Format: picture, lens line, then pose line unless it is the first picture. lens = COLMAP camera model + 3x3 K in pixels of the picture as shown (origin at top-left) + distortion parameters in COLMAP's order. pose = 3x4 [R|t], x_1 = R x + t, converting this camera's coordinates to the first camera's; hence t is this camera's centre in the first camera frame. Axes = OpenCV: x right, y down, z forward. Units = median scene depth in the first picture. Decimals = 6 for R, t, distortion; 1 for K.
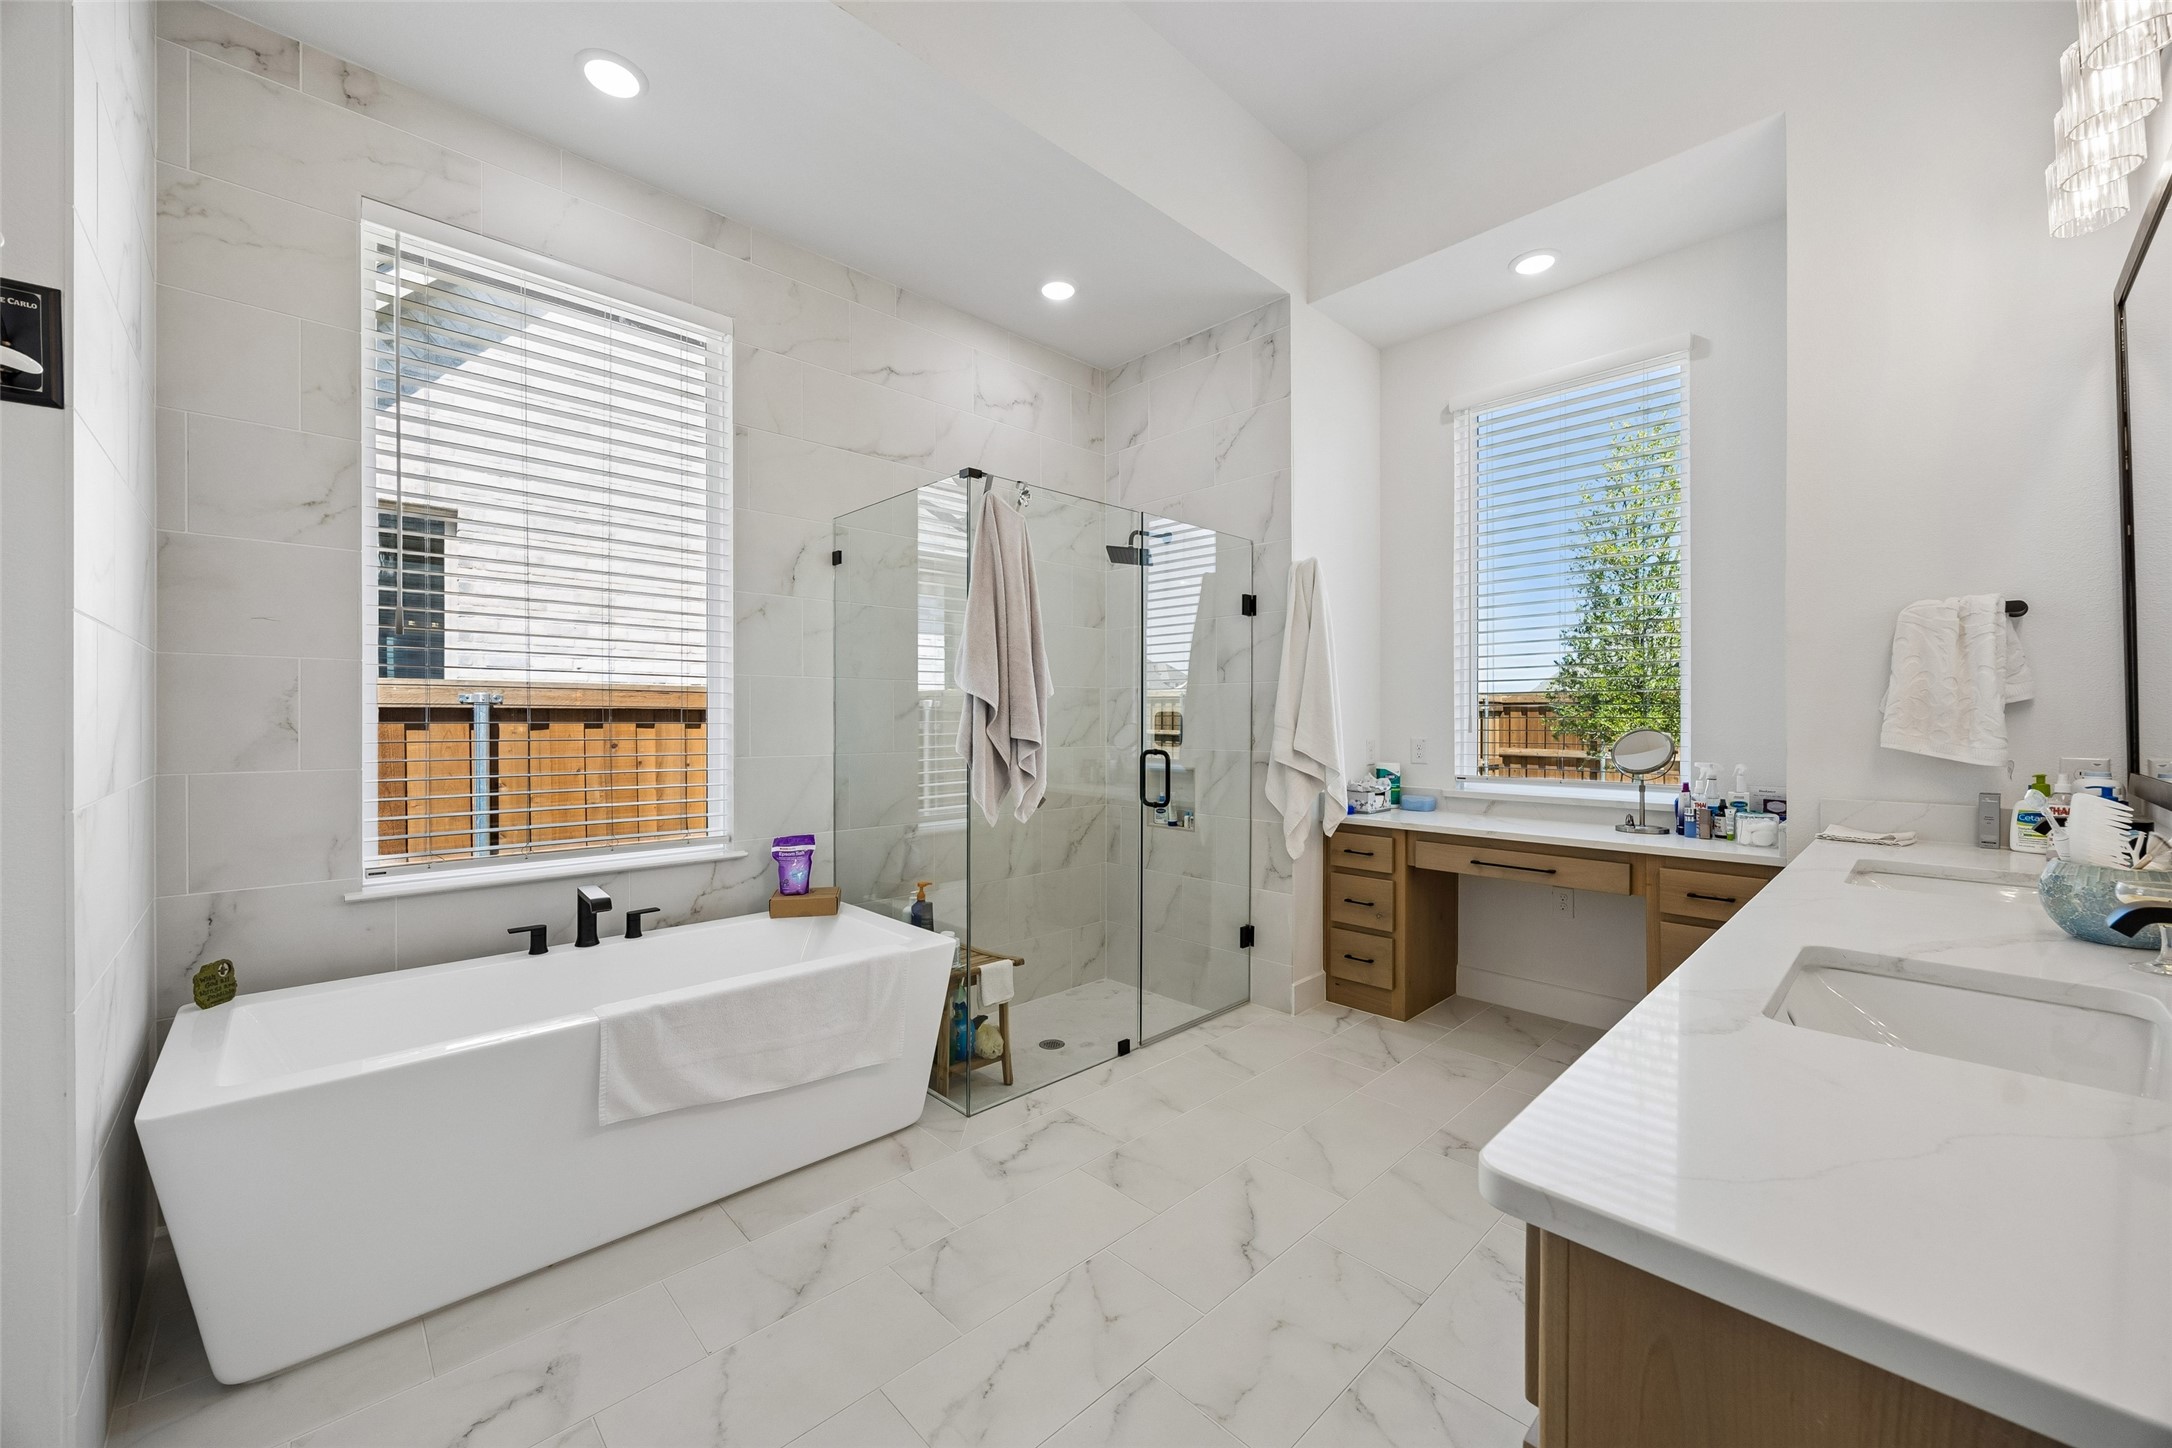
lens RADIAL K [[822.8, 0, 1080.7], [0, 822.8, 721.0], [0, 0, 1]] dist [-0.000517, -0.000726]
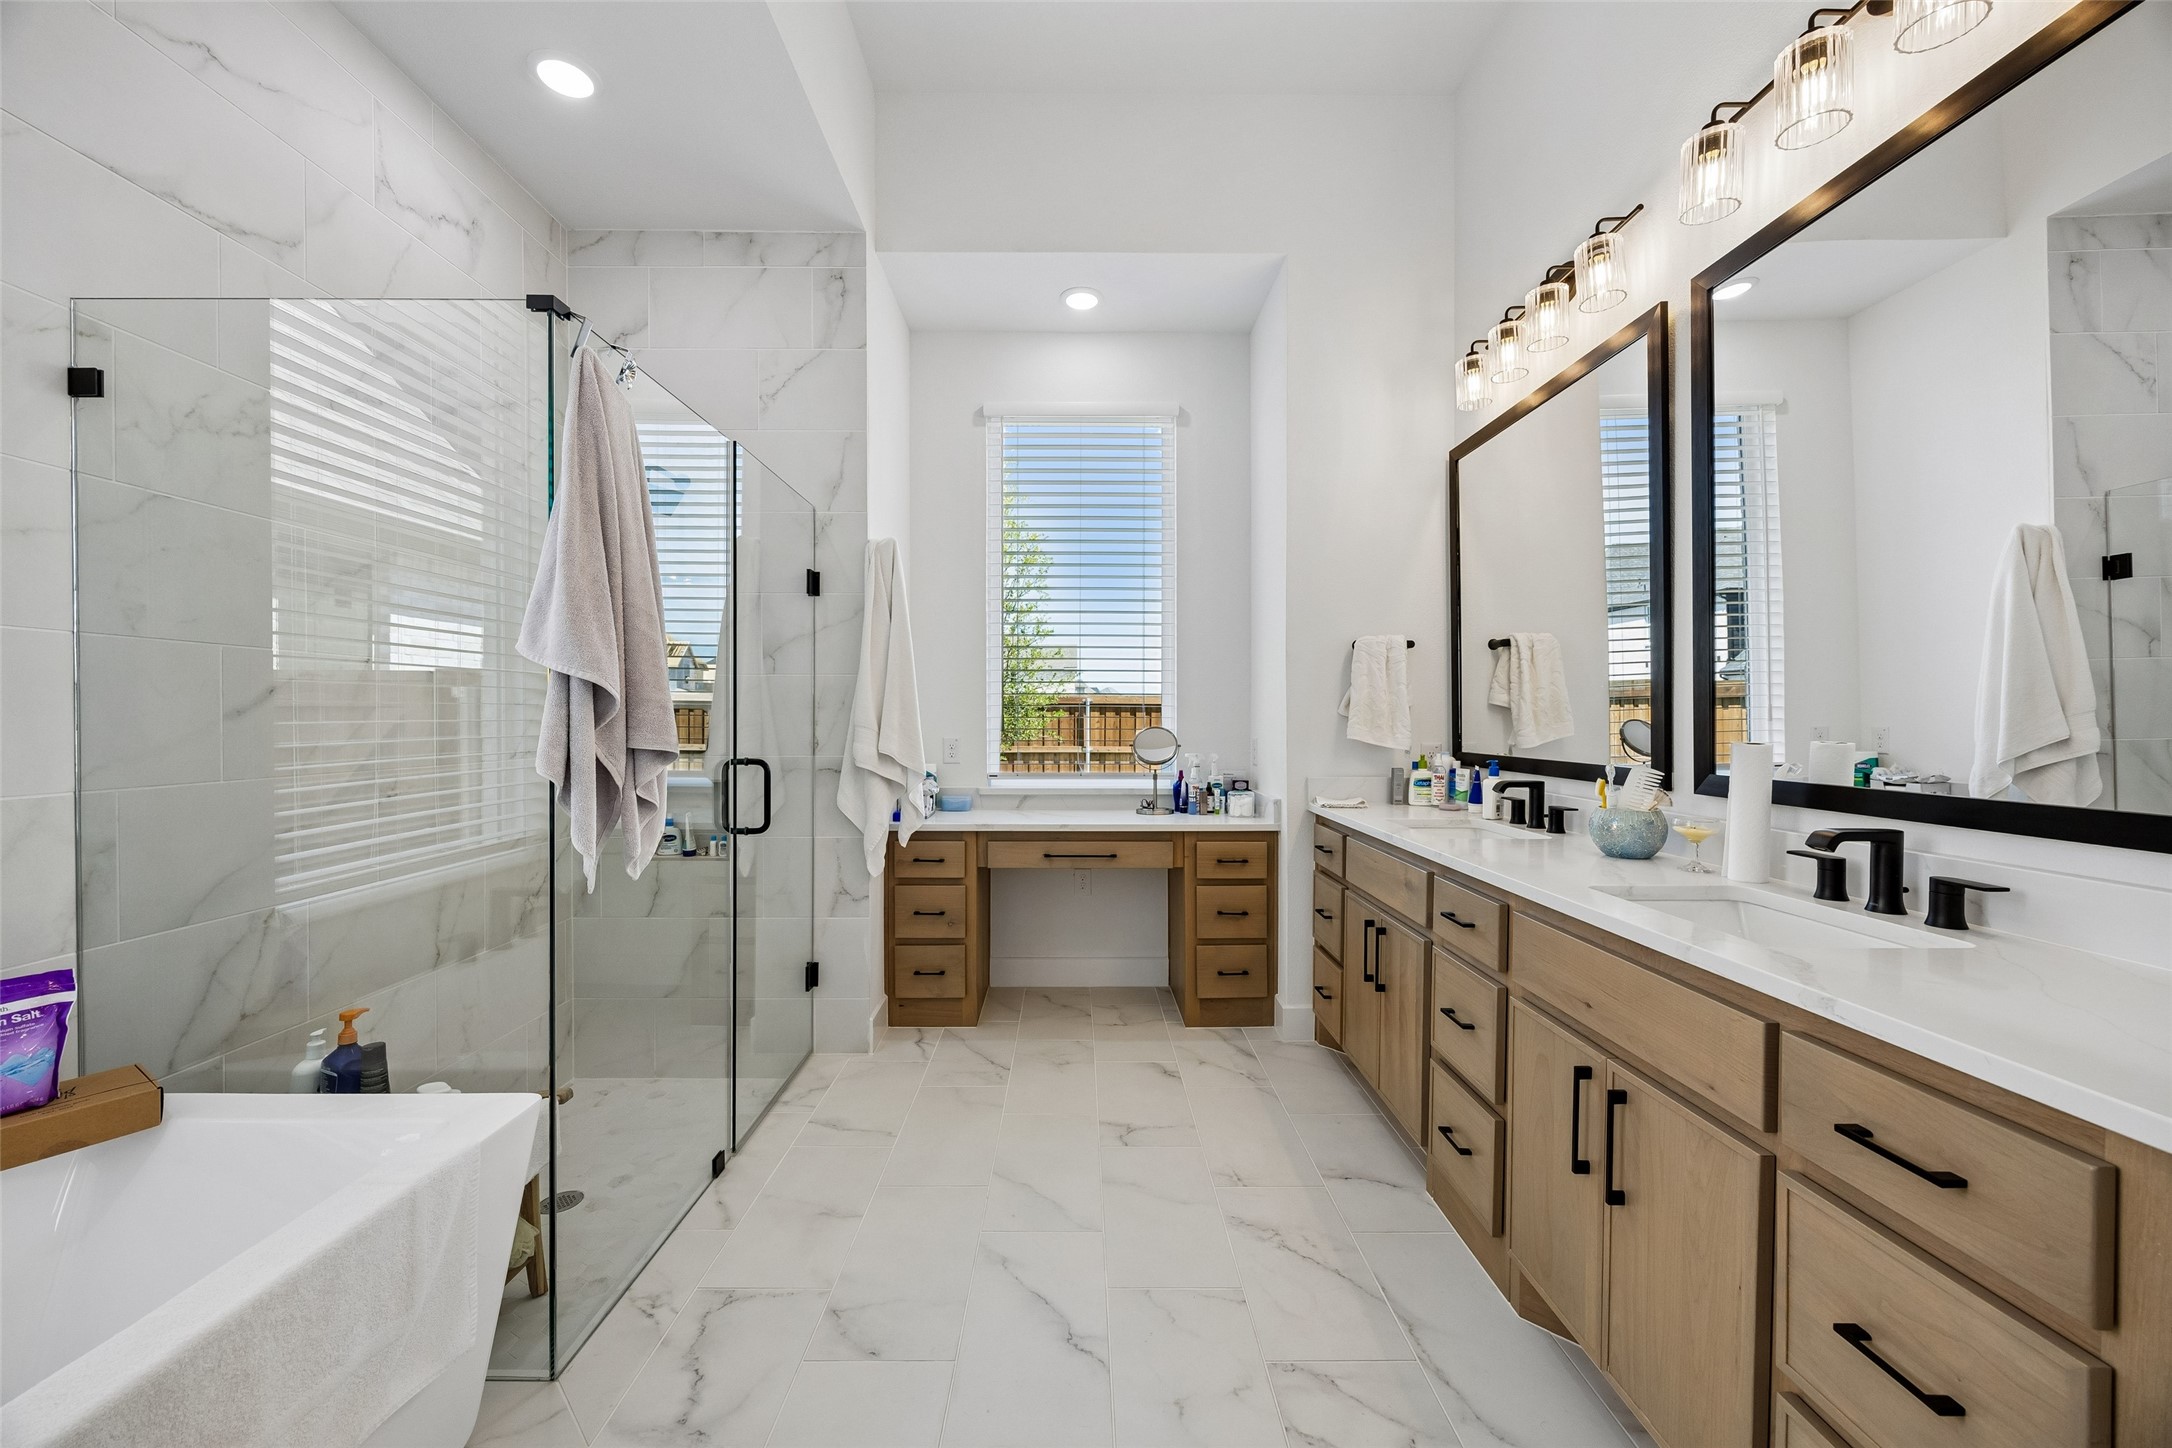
lens RADIAL K [[822.8, 0, 1083.0], [0, 822.8, 726.2], [0, 0, 1]] dist [-0.000517, -0.000726]
pose [[0.689176, -0.006886, 0.724561, -0.226915], [0.001404, 0.999966, 0.008168, -0.000712], [-0.724592, -0.004612, 0.689162, 0.231534]]
